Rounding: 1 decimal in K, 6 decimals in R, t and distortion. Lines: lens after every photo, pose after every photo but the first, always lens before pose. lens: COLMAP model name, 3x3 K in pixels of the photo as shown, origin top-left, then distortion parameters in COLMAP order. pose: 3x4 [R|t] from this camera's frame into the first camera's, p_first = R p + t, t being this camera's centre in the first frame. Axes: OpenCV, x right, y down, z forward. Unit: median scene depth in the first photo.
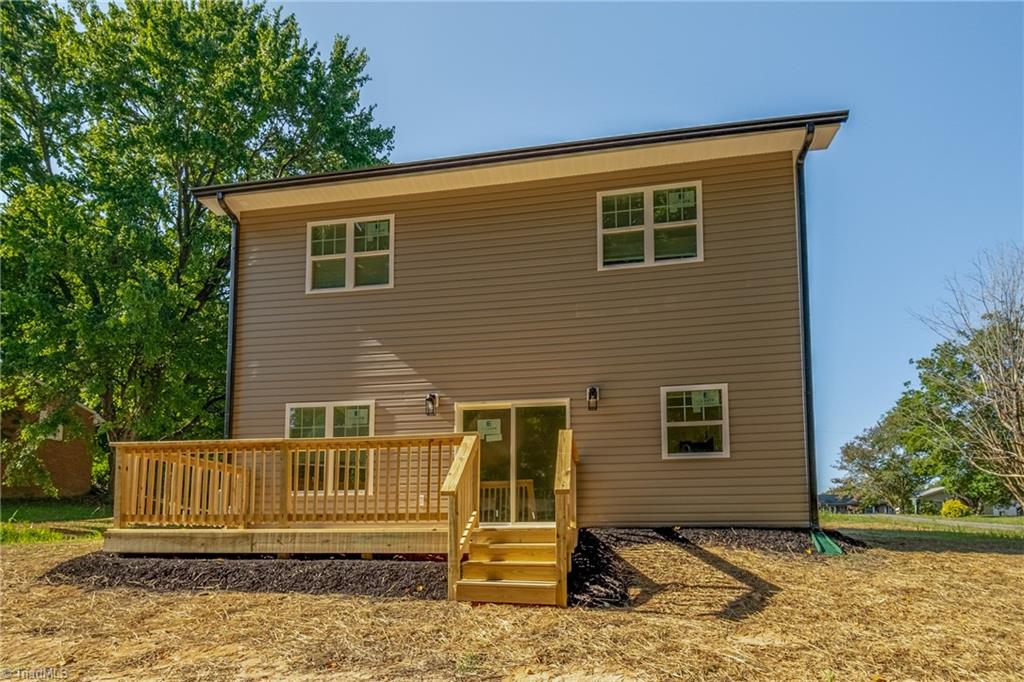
lens RADIAL K [[366.6, 0, 510.4], [0, 366.6, 335.8], [0, 0, 1]] dist [-0.000131, -0.000341]
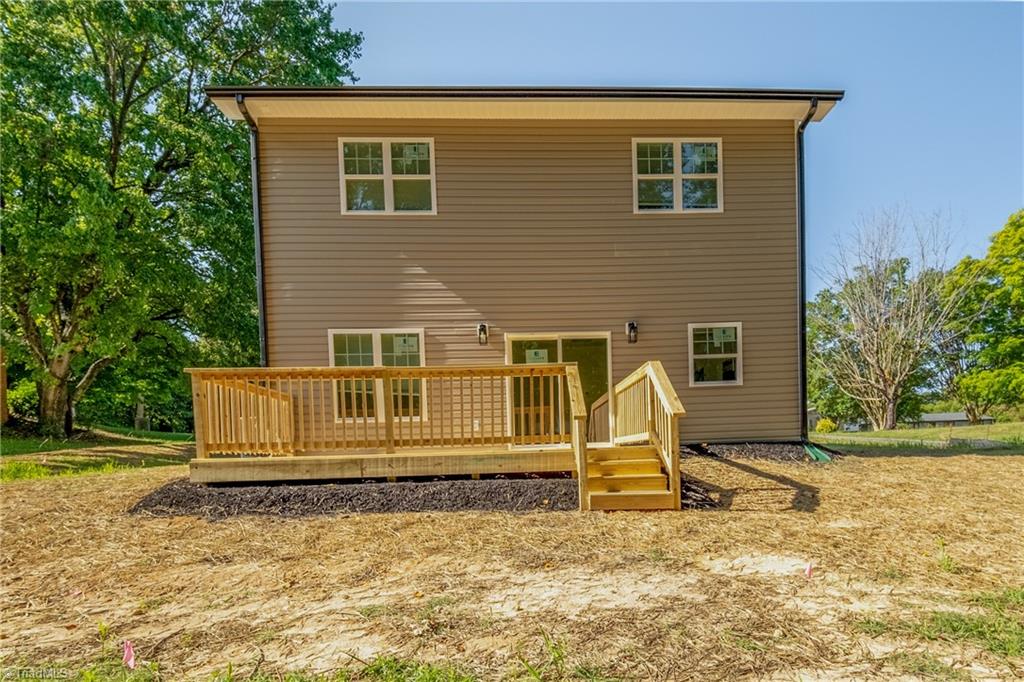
lens RADIAL K [[366.0, 0, 511.2], [0, 366.0, 288.3], [0, 0, 1]] dist [-0.012590, 0.003374]
pose [[0.986694, 0.043147, 0.156757, -0.304581], [-0.052817, 0.996915, 0.058054, -0.003601], [-0.153769, -0.065561, 0.985929, -0.010034]]
